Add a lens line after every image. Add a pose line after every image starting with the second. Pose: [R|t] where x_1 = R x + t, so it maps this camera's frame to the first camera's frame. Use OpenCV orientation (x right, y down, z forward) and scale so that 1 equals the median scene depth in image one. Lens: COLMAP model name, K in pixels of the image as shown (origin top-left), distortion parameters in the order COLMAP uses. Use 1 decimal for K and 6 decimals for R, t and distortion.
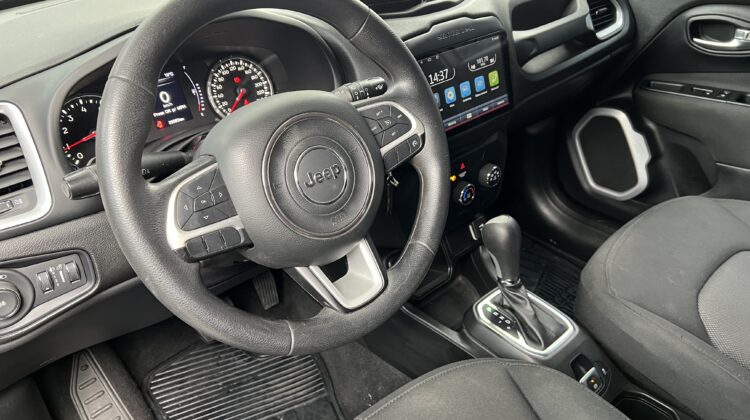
lens RADIAL K [[590.5, 0, 372.5], [0, 590.5, 213.1], [0, 0, 1]] dist [0.029684, -0.007591]
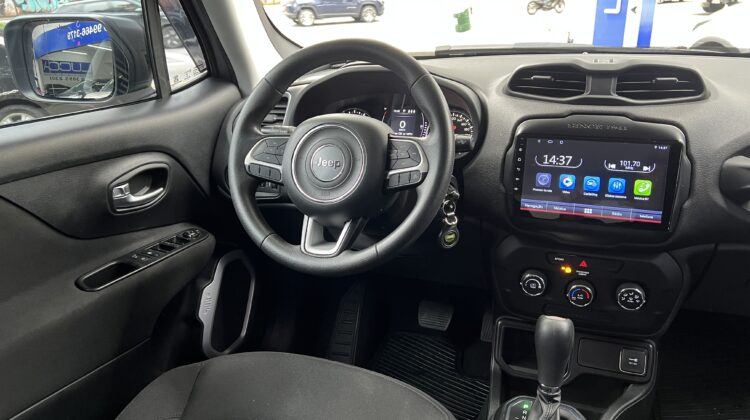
lens RADIAL K [[590.5, 0, 372.5], [0, 590.5, 213.1], [0, 0, 1]] dist [0.029684, -0.007591]
pose [[0.418506, 0.310165, -0.853610, 0.885619], [-0.453320, 0.885766, 0.099596, -0.102823], [0.786990, 0.345277, 0.511302, 0.237222]]
